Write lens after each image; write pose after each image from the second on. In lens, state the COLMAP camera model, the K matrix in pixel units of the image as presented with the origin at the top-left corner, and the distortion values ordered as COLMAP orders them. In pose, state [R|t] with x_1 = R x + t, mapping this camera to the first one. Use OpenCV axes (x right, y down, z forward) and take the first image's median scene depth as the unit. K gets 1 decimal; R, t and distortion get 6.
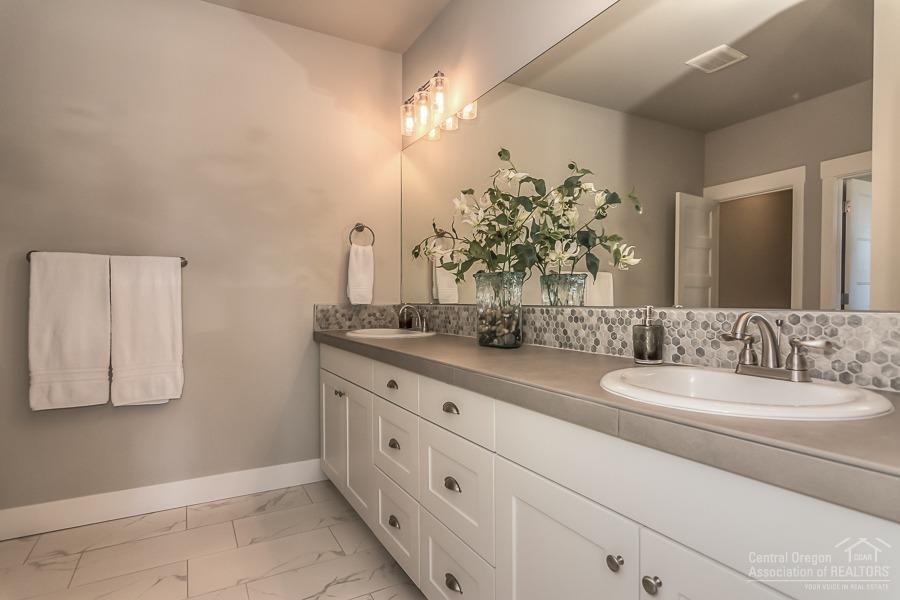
lens RADIAL K [[474.9, 0, 448.0], [0, 474.9, 303.0], [0, 0, 1]] dist [0.003651, -0.003122]
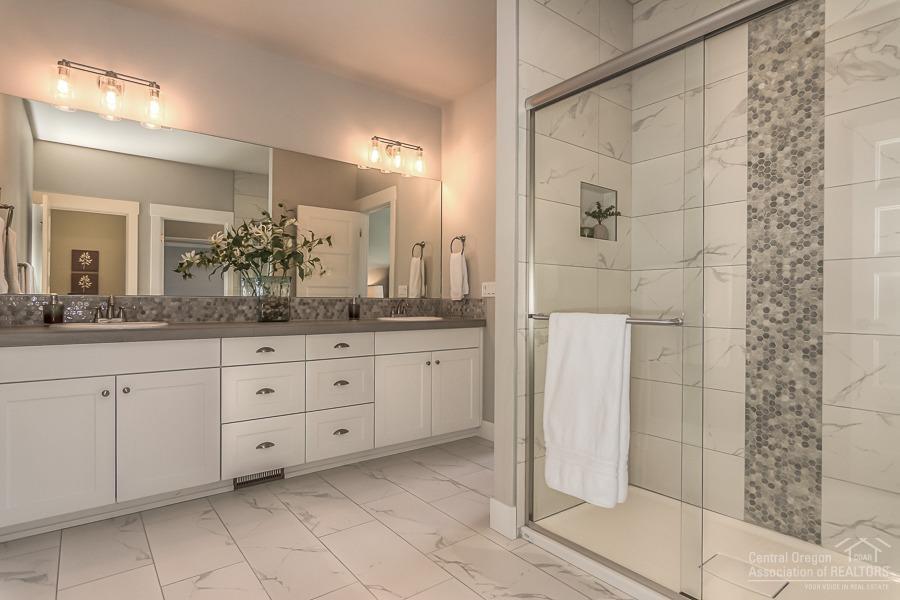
lens RADIAL K [[474.9, 0, 446.1], [0, 474.9, 303.0], [0, 0, 1]] dist [0.003651, -0.003122]
pose [[-0.151293, 0.002933, 0.988485, -1.708504], [0.006409, 0.999977, -0.001986, 0.037801], [-0.988468, 0.006035, -0.151308, 0.715859]]
